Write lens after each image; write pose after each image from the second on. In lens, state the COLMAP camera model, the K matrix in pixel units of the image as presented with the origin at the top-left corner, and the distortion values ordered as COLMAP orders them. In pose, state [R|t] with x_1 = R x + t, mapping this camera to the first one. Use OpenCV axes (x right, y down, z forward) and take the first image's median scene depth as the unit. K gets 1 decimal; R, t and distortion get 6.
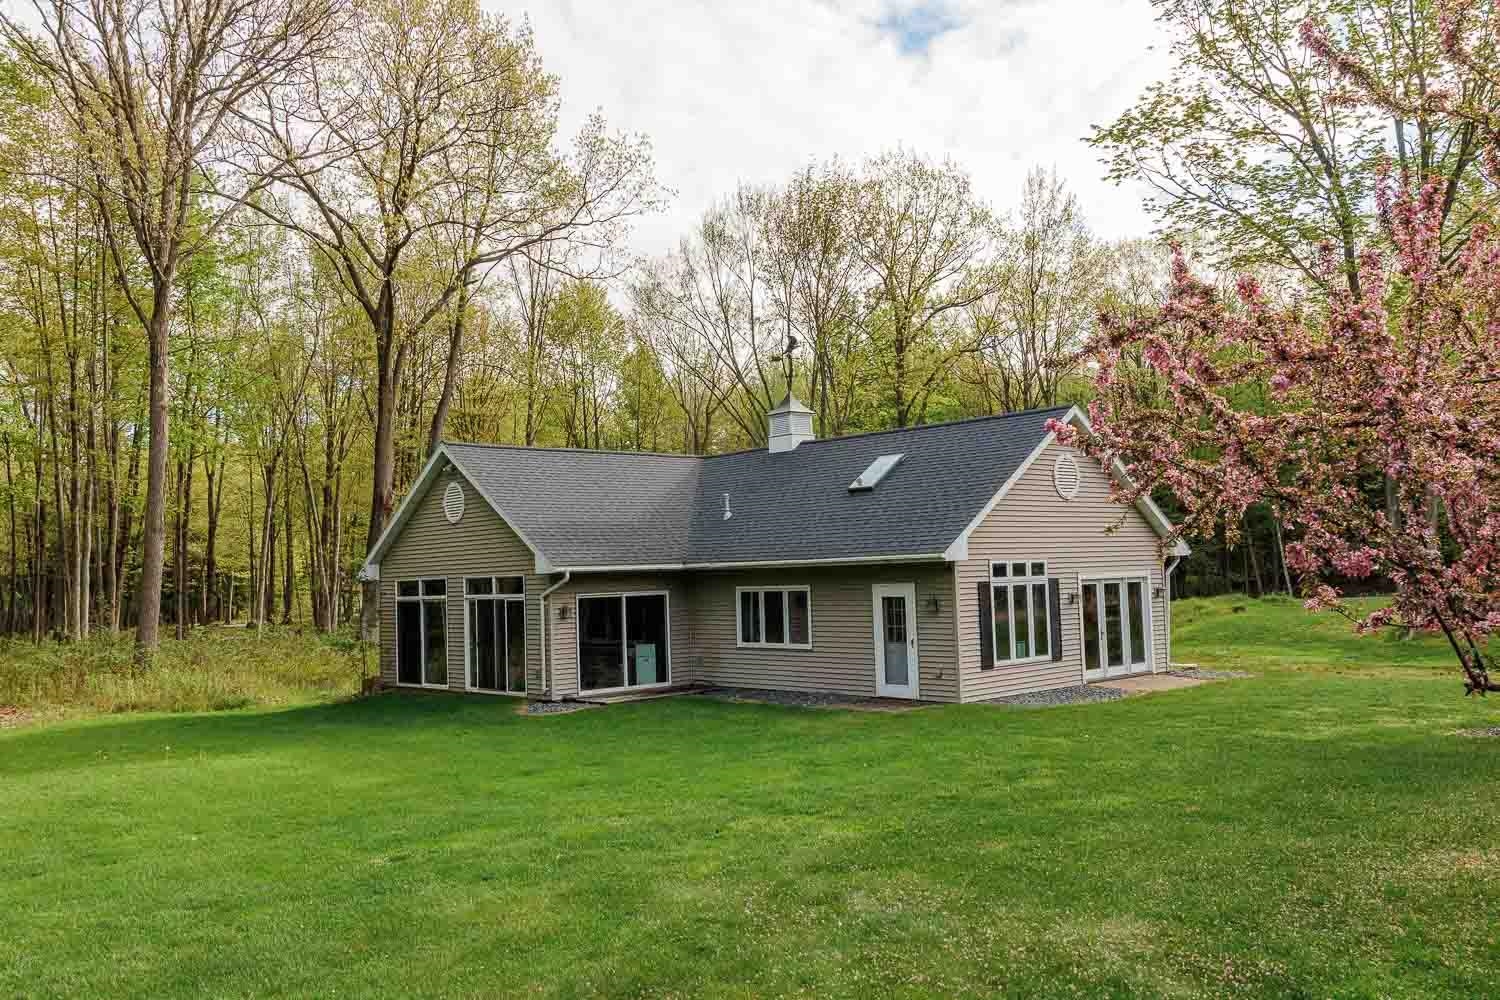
lens RADIAL K [[1249.3, 0, 744.5], [0, 1249.3, 502.0], [0, 0, 1]] dist [0.009698, -0.032143]
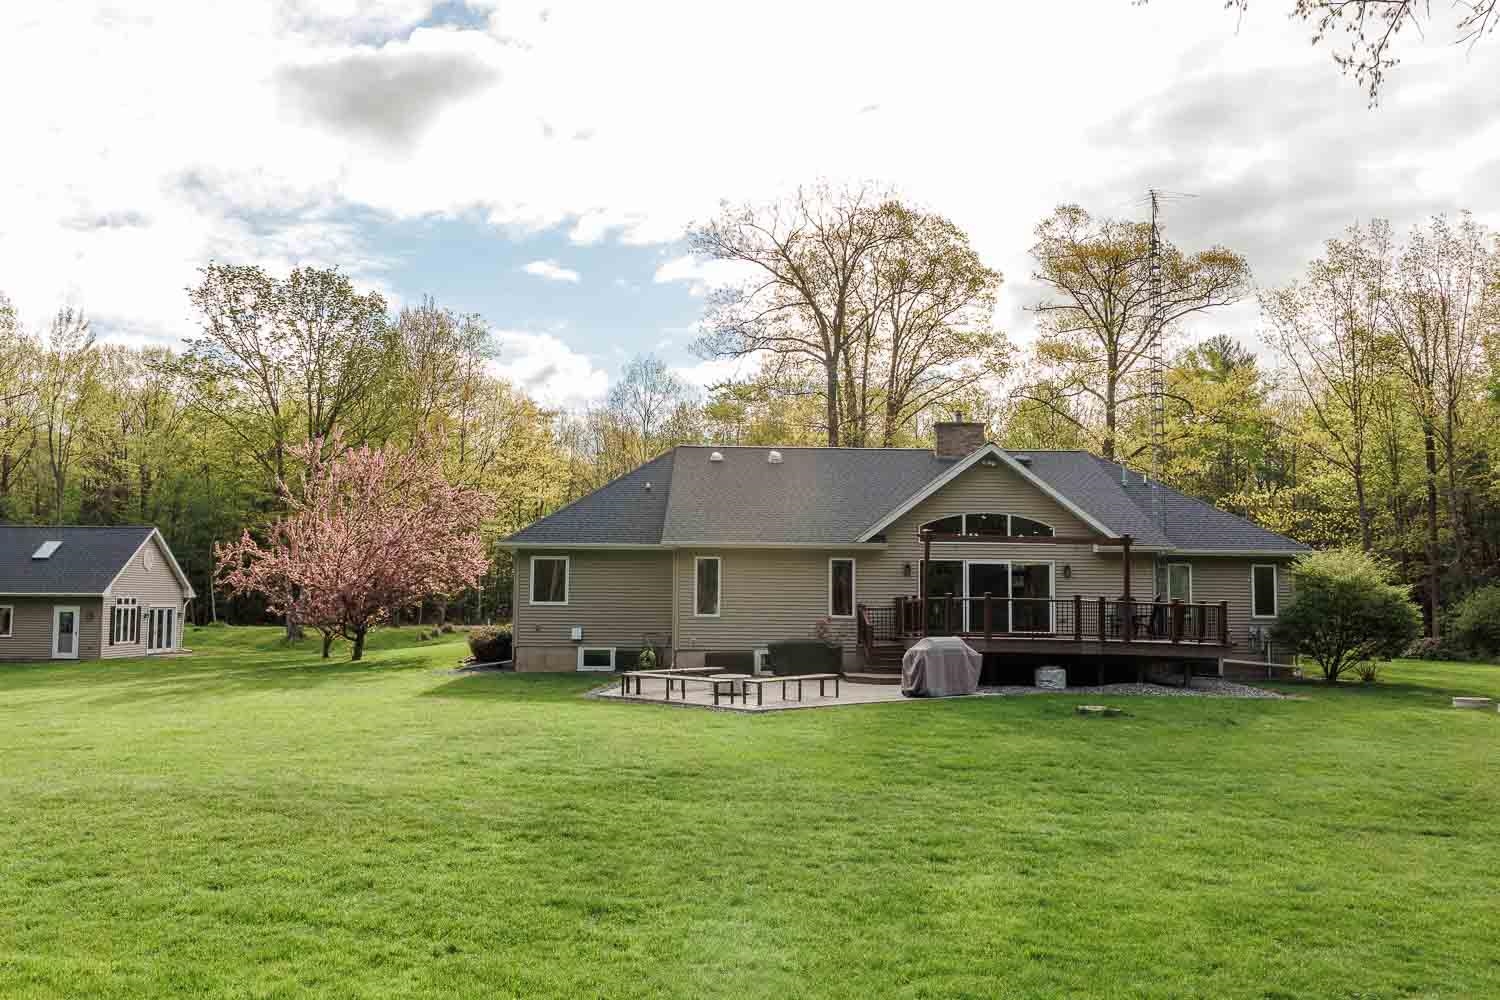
lens RADIAL K [[1249.3, 0, 739.8], [0, 1249.3, 496.4], [0, 0, 1]] dist [0.009698, -0.032143]
pose [[0.677441, 0.098118, 0.729004, -0.614793], [-0.069698, 0.995167, -0.069173, -0.048914], [-0.732267, -0.003949, 0.681006, -1.183706]]
